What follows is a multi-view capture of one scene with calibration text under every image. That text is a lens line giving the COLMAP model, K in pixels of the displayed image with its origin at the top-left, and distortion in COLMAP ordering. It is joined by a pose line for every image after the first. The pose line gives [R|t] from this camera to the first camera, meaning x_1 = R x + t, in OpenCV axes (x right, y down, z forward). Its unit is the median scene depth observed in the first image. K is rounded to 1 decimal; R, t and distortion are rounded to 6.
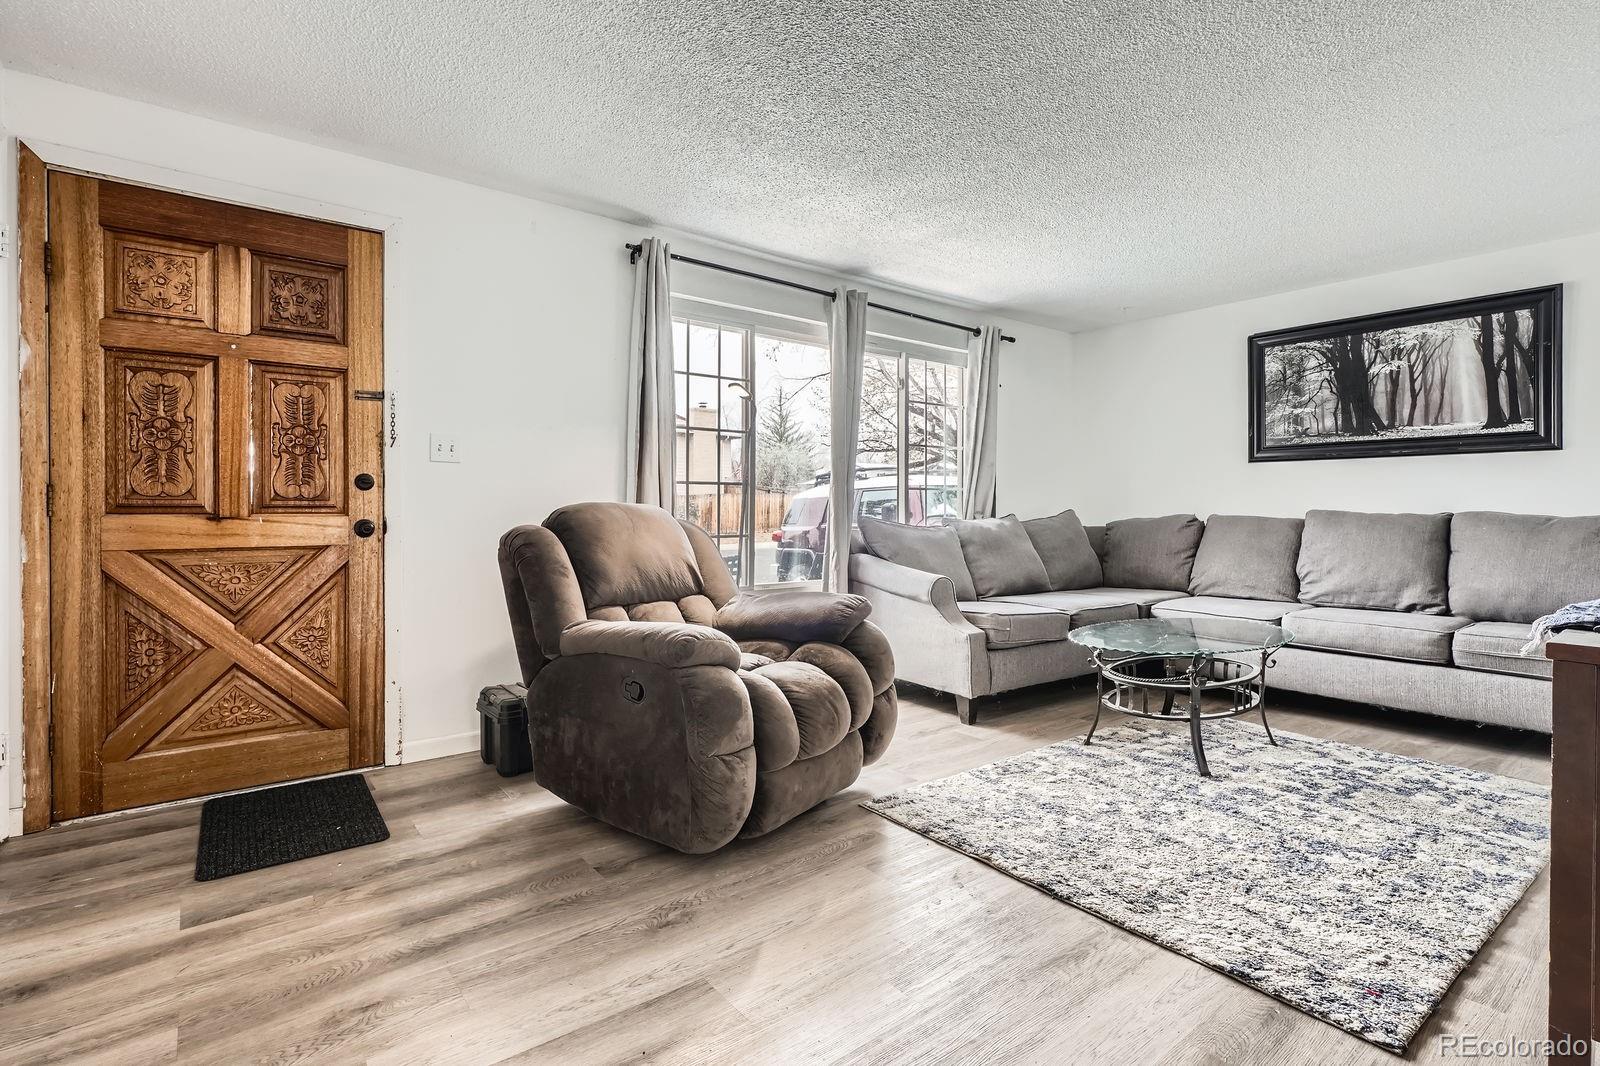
lens RADIAL K [[799.6, 0, 802.0], [0, 799.6, 524.3], [0, 0, 1]] dist [-0.001697, 0.000802]
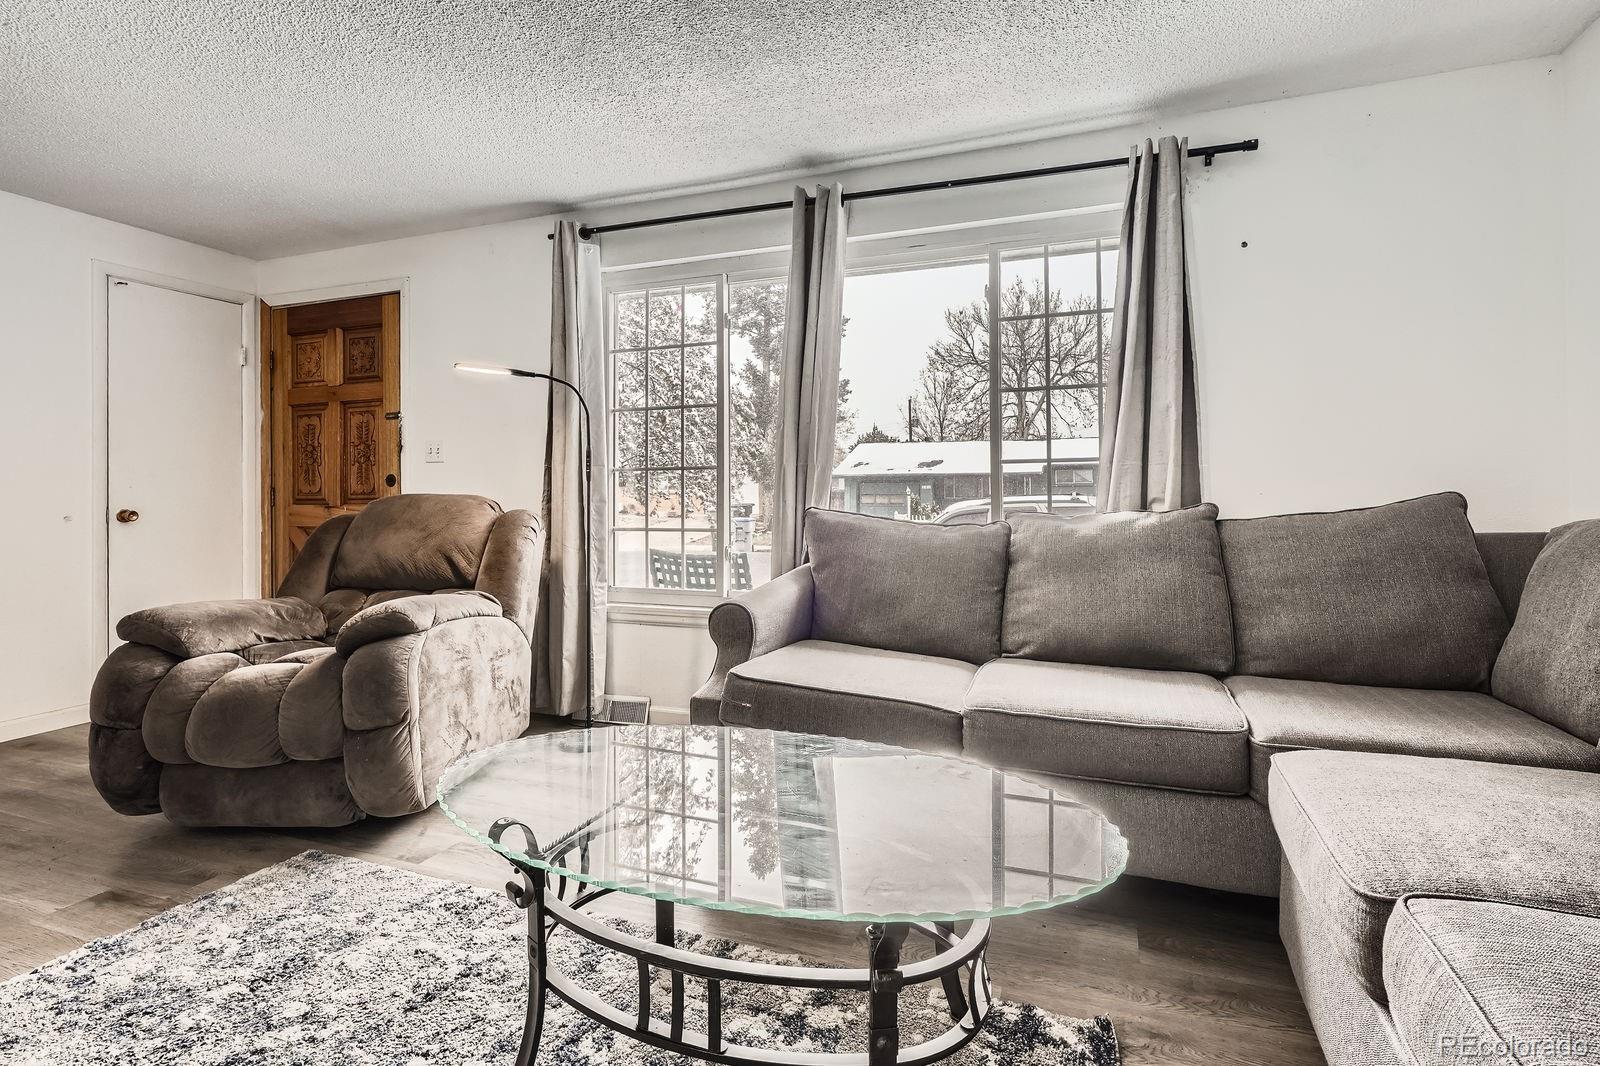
lens RADIAL K [[799.6, 0, 809.4], [0, 799.6, 495.4], [0, 0, 1]] dist [-0.001697, 0.000802]
pose [[0.506978, -0.007424, -0.861927, 0.844366], [-0.007164, 0.999892, -0.012826, -0.013224], [0.861929, 0.012677, 0.506870, 0.808891]]
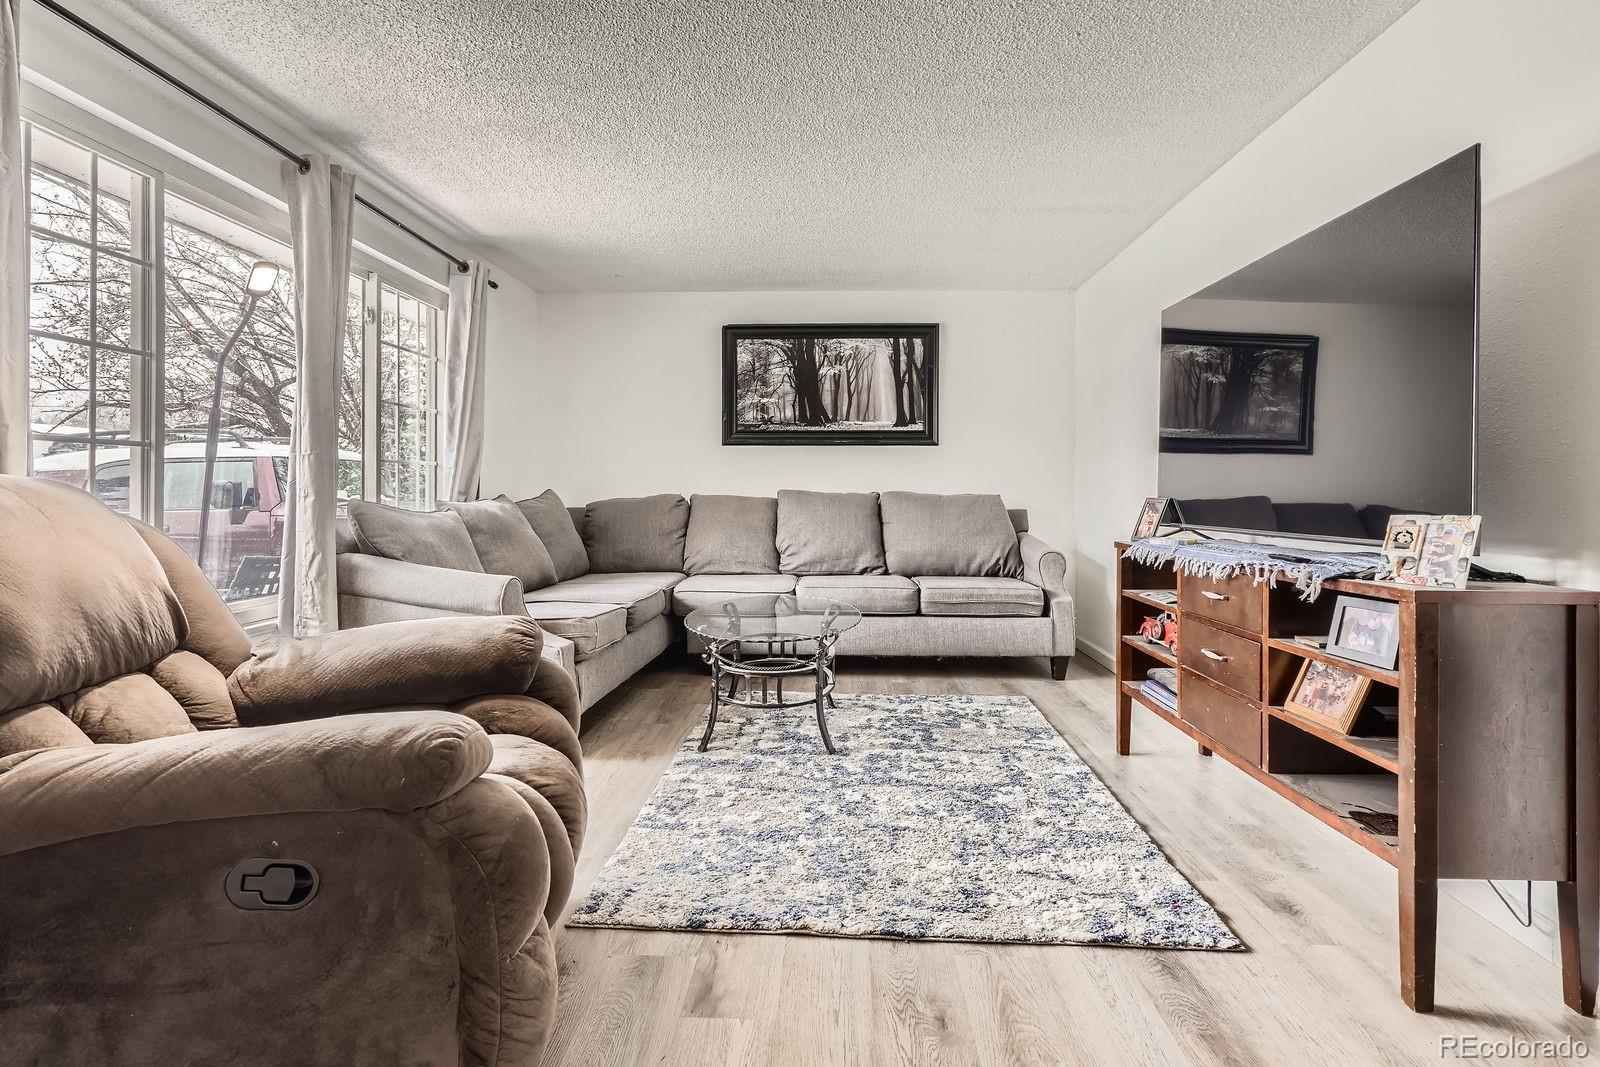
lens RADIAL K [[799.6, 0, 823.0], [0, 799.6, 499.2], [0, 0, 1]] dist [-0.001697, 0.000802]
pose [[0.638325, -0.008680, 0.769718, -0.244052], [0.013688, 0.999906, -0.000075, -0.005396], [-0.769645, 0.010584, 0.638384, 0.315970]]
